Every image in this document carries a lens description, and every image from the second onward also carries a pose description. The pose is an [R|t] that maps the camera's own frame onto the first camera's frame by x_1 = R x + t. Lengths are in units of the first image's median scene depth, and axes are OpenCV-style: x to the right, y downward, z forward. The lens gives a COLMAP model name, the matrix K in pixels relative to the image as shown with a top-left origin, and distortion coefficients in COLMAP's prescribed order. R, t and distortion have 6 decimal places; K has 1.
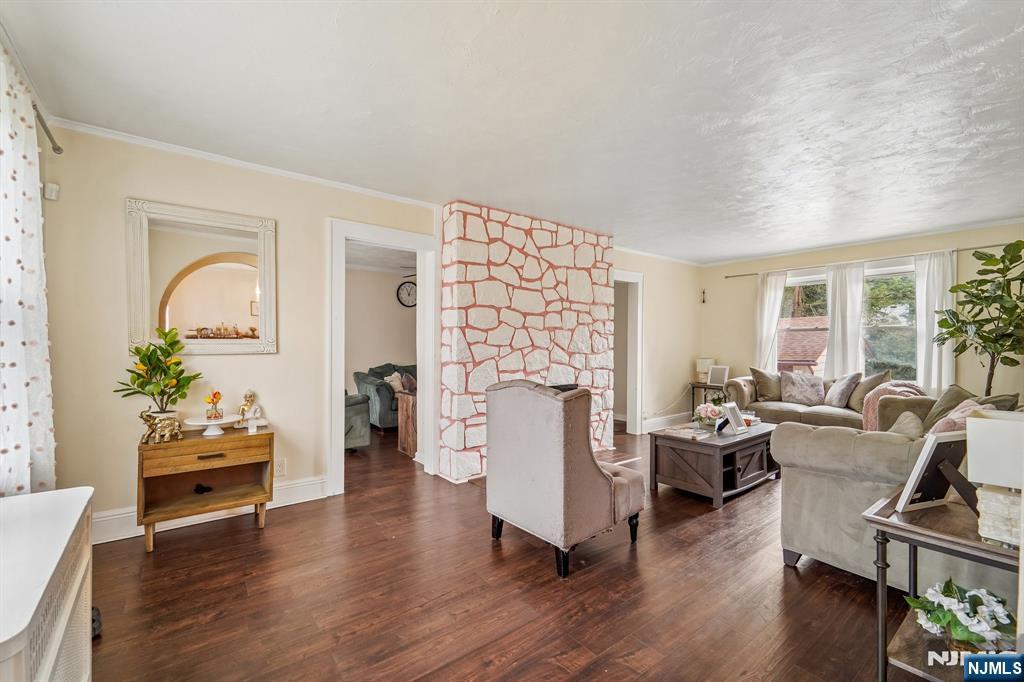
lens RADIAL K [[433.2, 0, 512.3], [0, 433.2, 368.8], [0, 0, 1]] dist [0.000259, -0.000039]
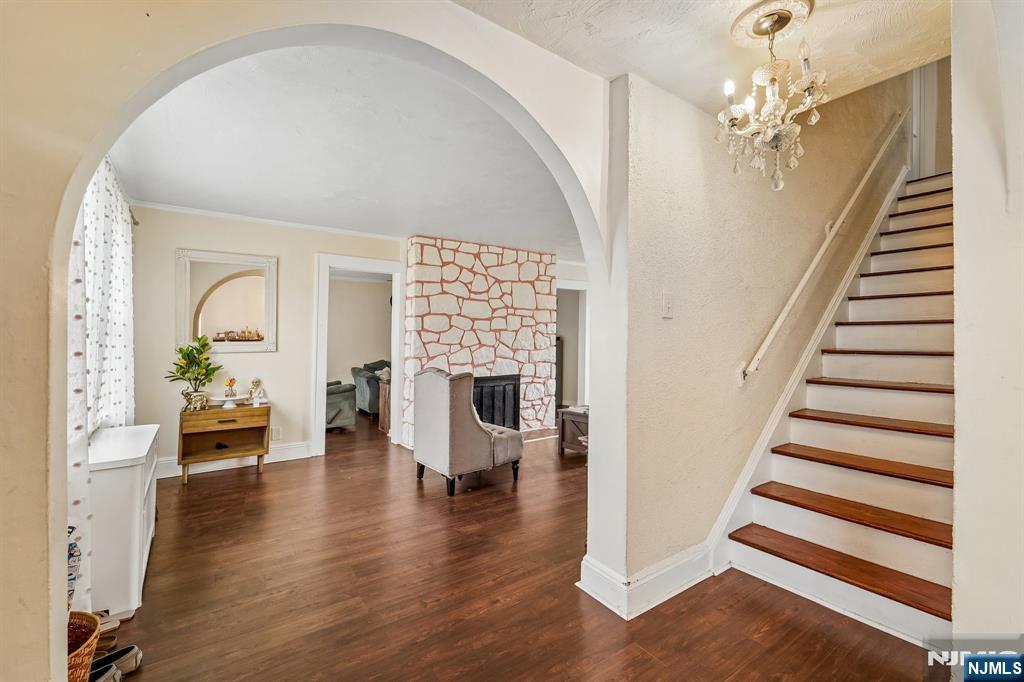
lens RADIAL K [[427.8, 0, 515.2], [0, 427.8, 345.1], [0, 0, 1]] dist [0.002873, 0.000041]
pose [[0.999301, -0.010620, -0.035843, 0.216855], [0.008802, 0.998684, -0.050522, 0.015852], [0.036332, 0.050171, 0.998080, -0.276532]]
